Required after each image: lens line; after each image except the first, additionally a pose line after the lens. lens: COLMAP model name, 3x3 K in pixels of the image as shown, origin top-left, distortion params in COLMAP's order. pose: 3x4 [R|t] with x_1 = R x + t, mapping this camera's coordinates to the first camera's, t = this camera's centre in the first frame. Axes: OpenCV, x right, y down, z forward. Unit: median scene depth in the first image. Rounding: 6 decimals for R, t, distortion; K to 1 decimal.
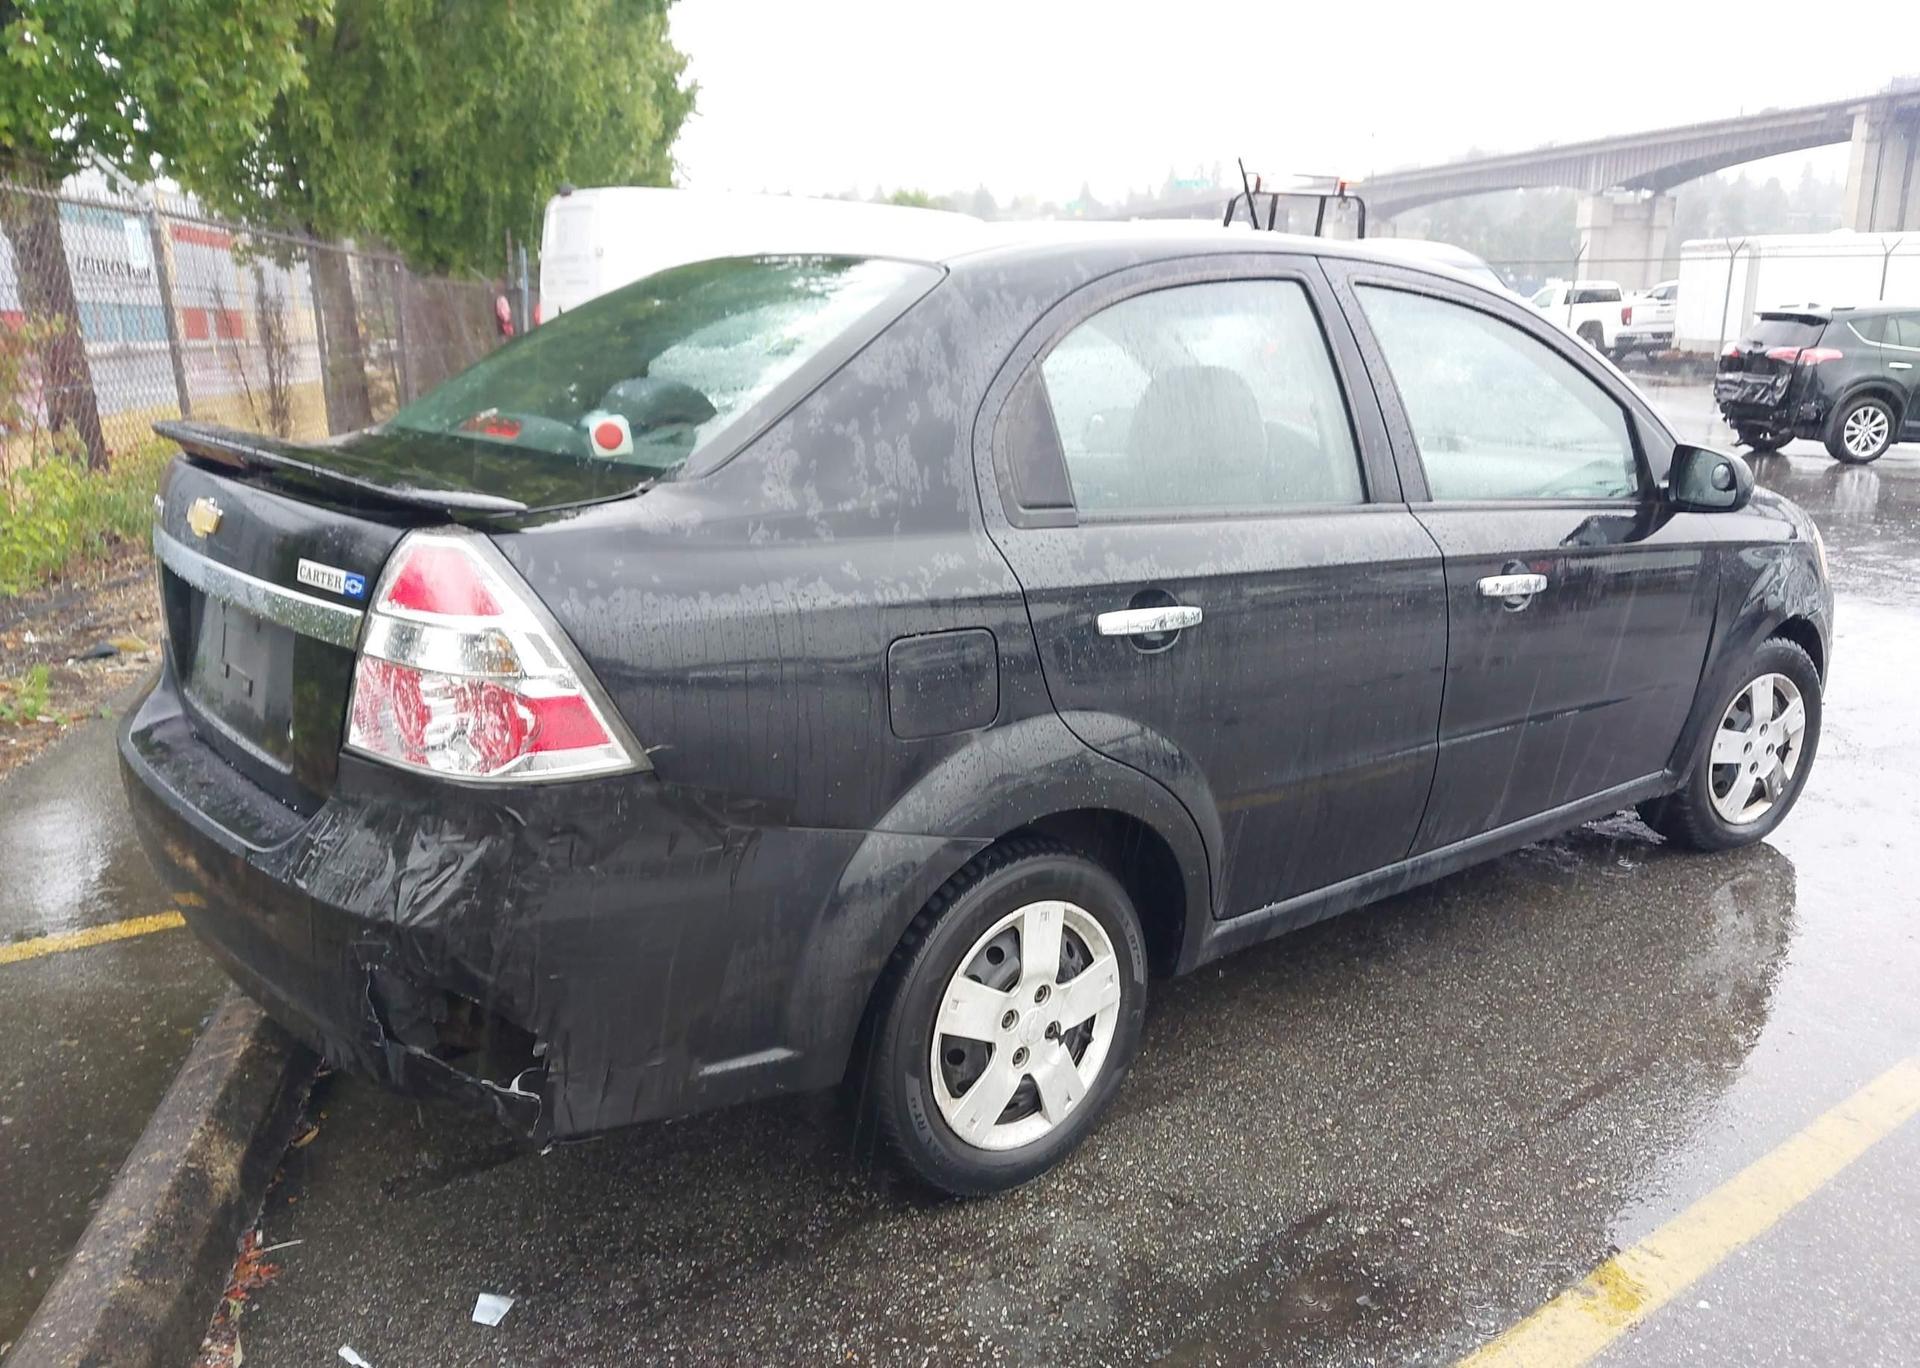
lens RADIAL K [[1522.5, 0, 978.3], [0, 1522.5, 727.4], [0, 0, 1]] dist [0.012605, -0.001080]
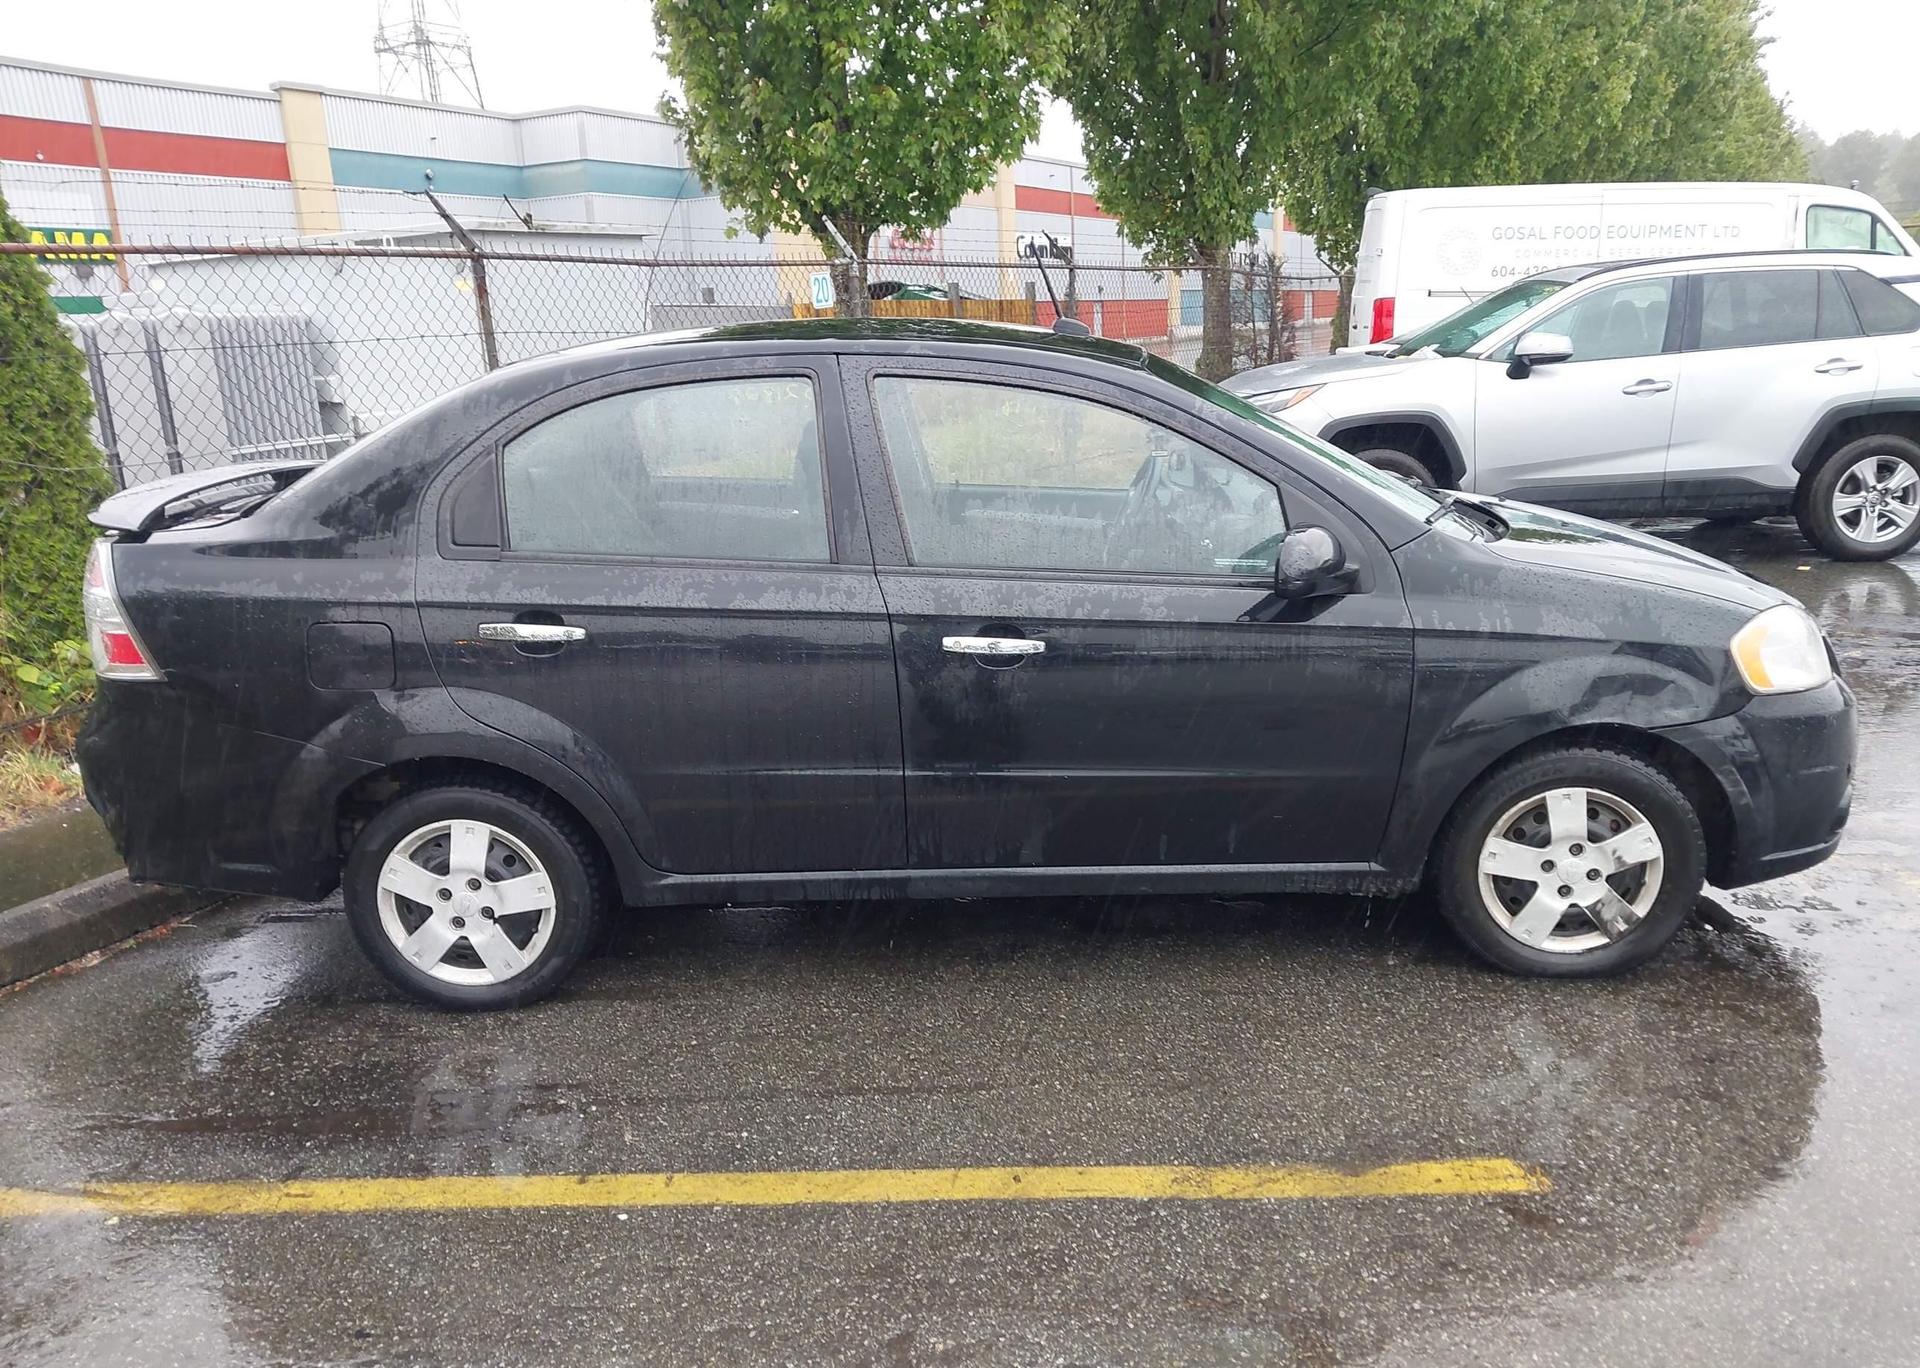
lens RADIAL K [[1514.0, 0, 976.1], [0, 1514.0, 729.1], [0, 0, 1]] dist [0.012655, -0.005884]
pose [[0.774226, 0.148819, -0.615164, 1.252013], [-0.136411, 0.988356, 0.067419, -0.128466], [0.618034, 0.031717, 0.785511, 0.164010]]
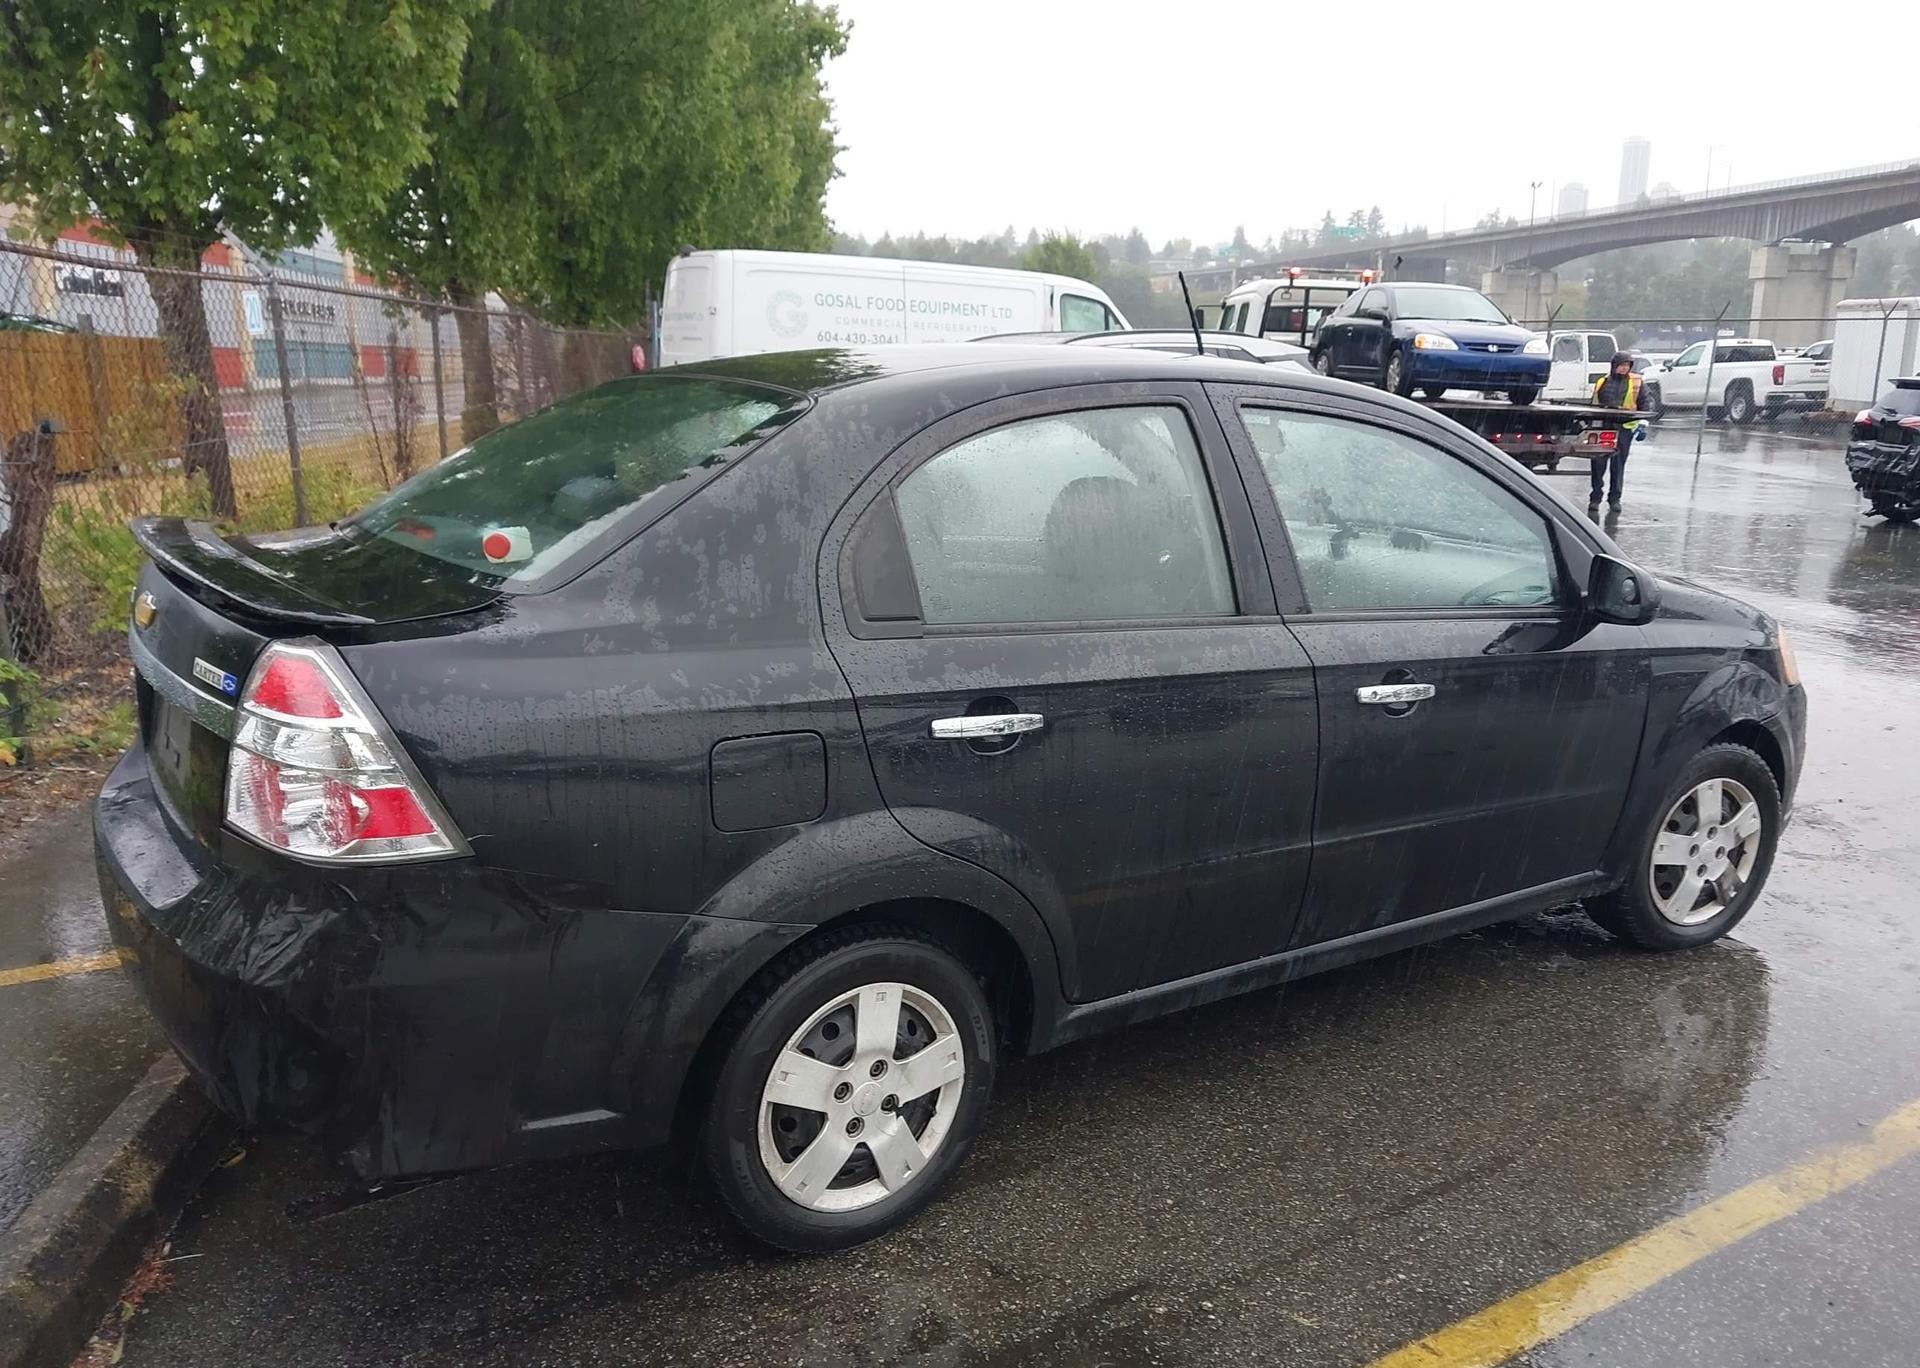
lens RADIAL K [[1514.0, 0, 976.1], [0, 1514.0, 729.1], [0, 0, 1]] dist [0.012655, -0.005884]
pose [[0.995351, 0.035764, -0.089432, 0.195441], [-0.037963, 0.999014, -0.023009, -0.041923], [0.088521, 0.026297, 0.995727, -0.066316]]
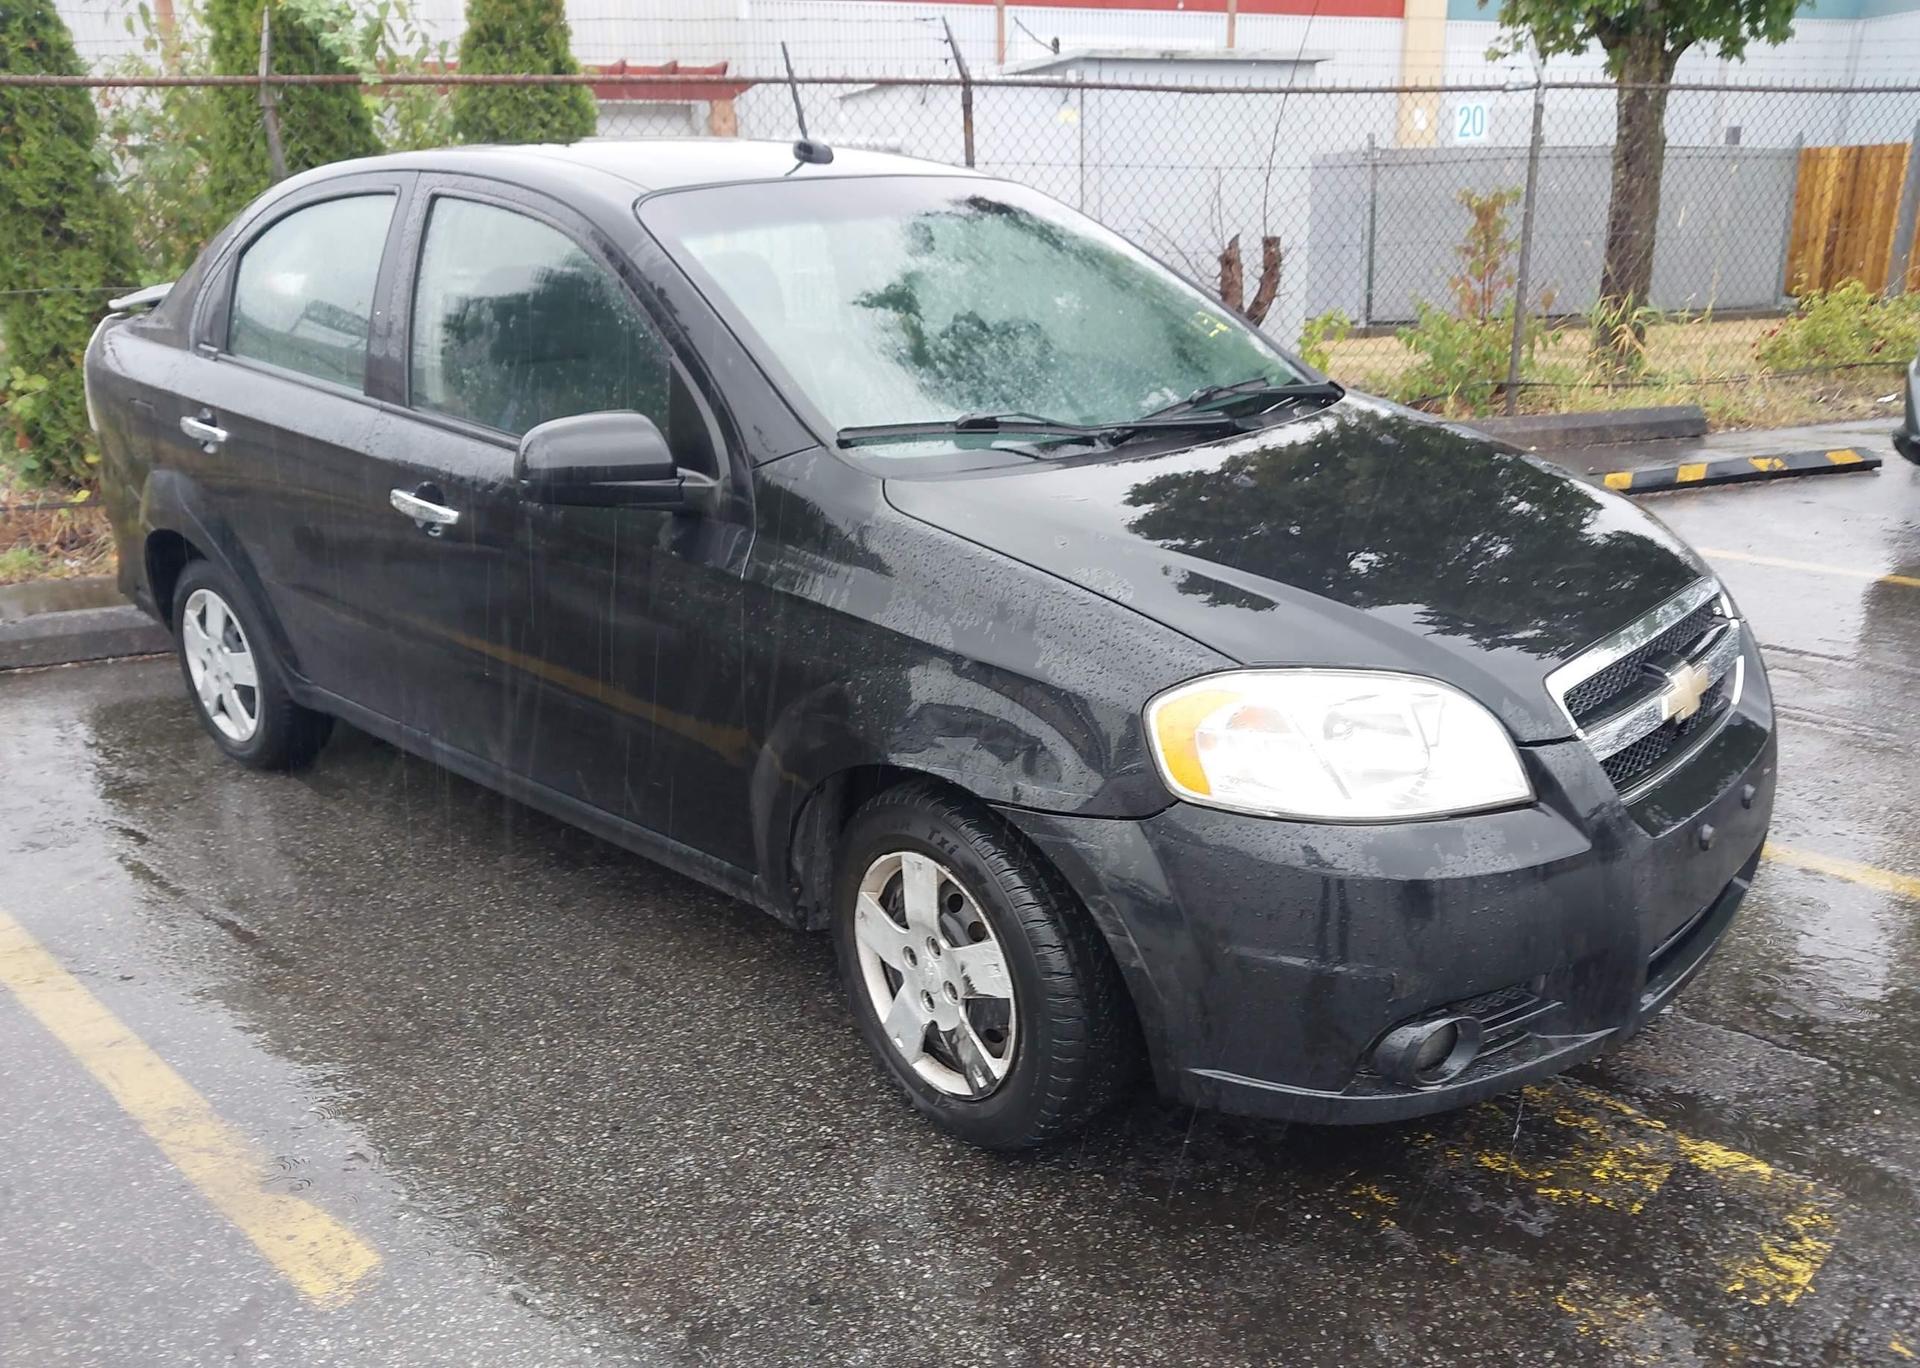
lens RADIAL K [[1514.0, 0, 976.1], [0, 1514.0, 729.1], [0, 0, 1]] dist [0.012655, -0.005884]
pose [[0.161634, 0.337298, -0.927418, 1.679503], [-0.246481, 0.923789, 0.293021, -0.413689], [0.955574, 0.181229, 0.232453, 1.394436]]
